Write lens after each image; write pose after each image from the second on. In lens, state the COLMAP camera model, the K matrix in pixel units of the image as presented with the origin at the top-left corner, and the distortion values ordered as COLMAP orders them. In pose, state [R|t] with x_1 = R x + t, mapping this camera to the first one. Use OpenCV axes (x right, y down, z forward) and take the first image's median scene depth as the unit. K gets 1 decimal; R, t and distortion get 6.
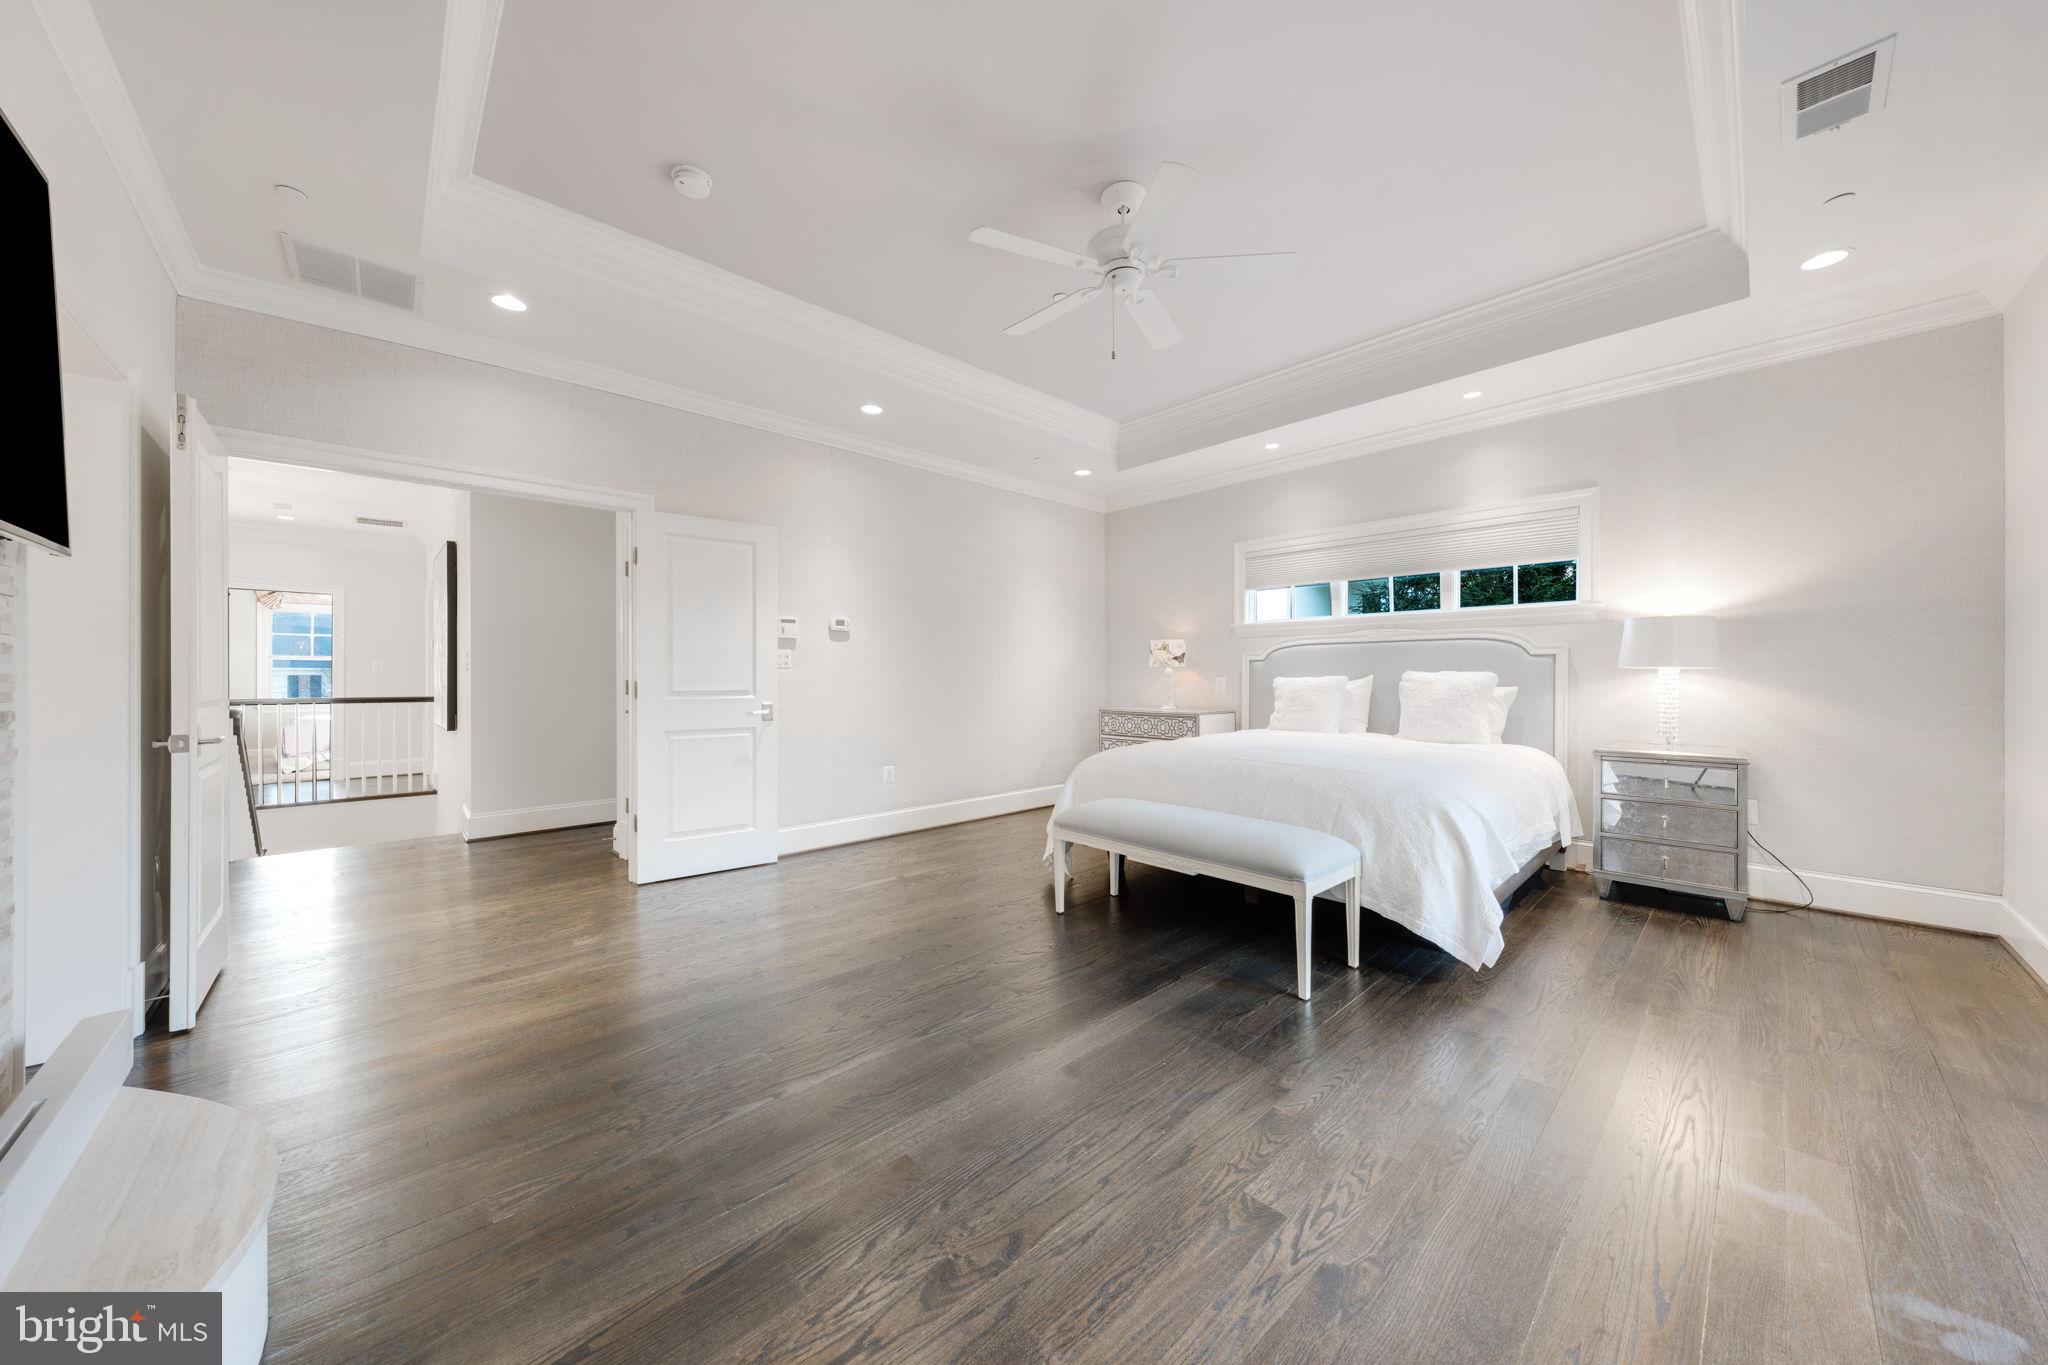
lens RADIAL K [[698.9, 0, 1023.9], [0, 698.9, 677.1], [0, 0, 1]] dist [-0.000710, -0.000175]
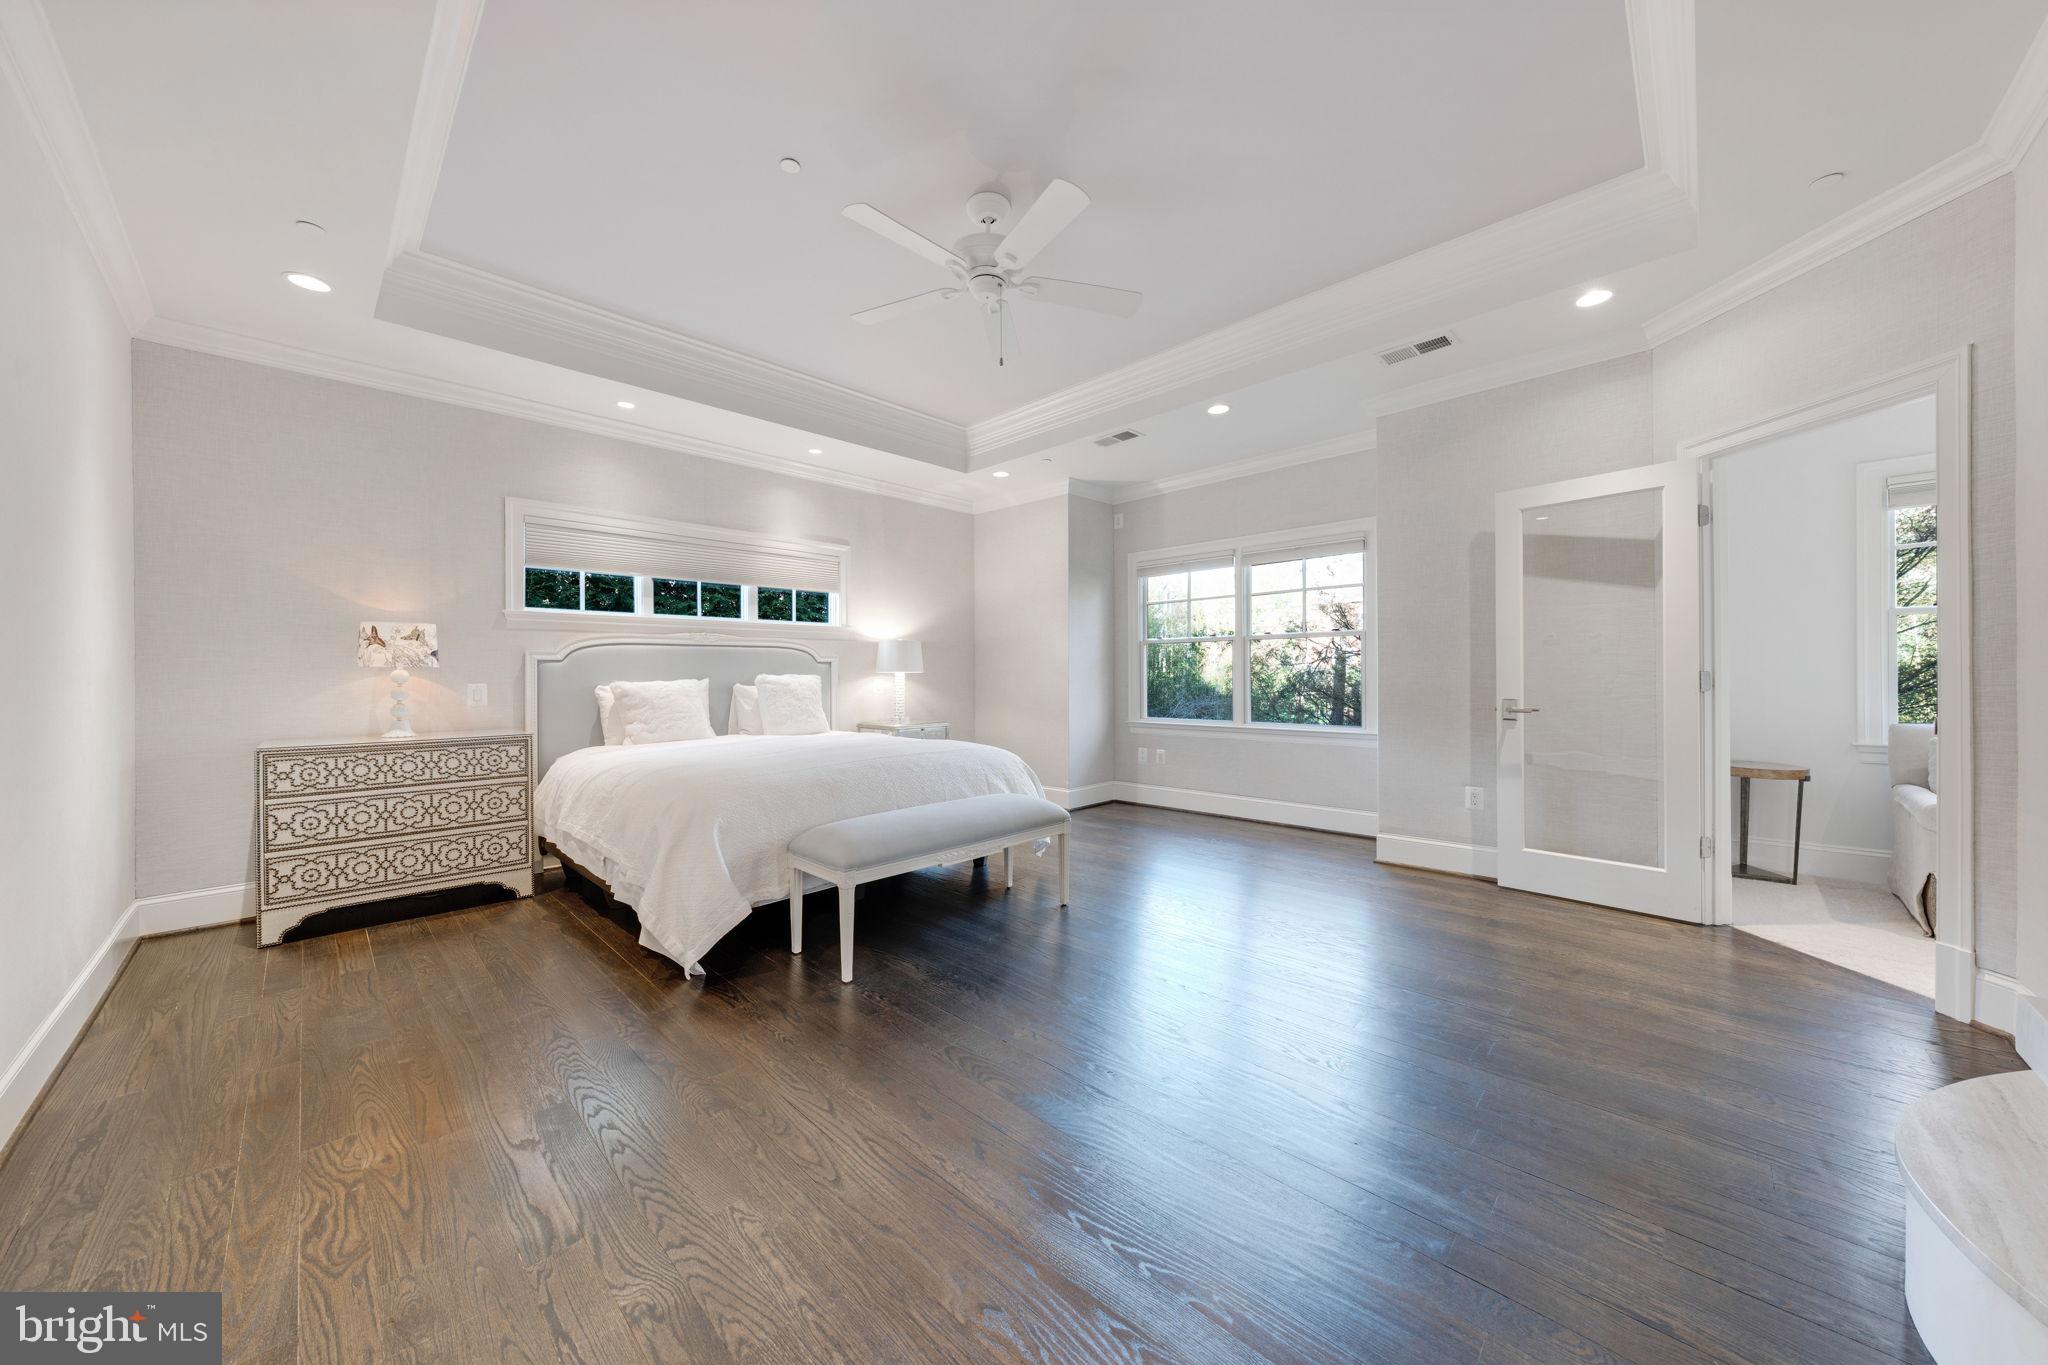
lens RADIAL K [[698.9, 0, 1020.0], [0, 698.9, 678.0], [0, 0, 1]] dist [-0.000710, -0.000175]
pose [[-0.044064, -0.002584, 0.999025, -0.510809], [0.009680, 0.999949, 0.003013, -0.002136], [-0.998982, 0.009803, -0.044036, 0.583053]]
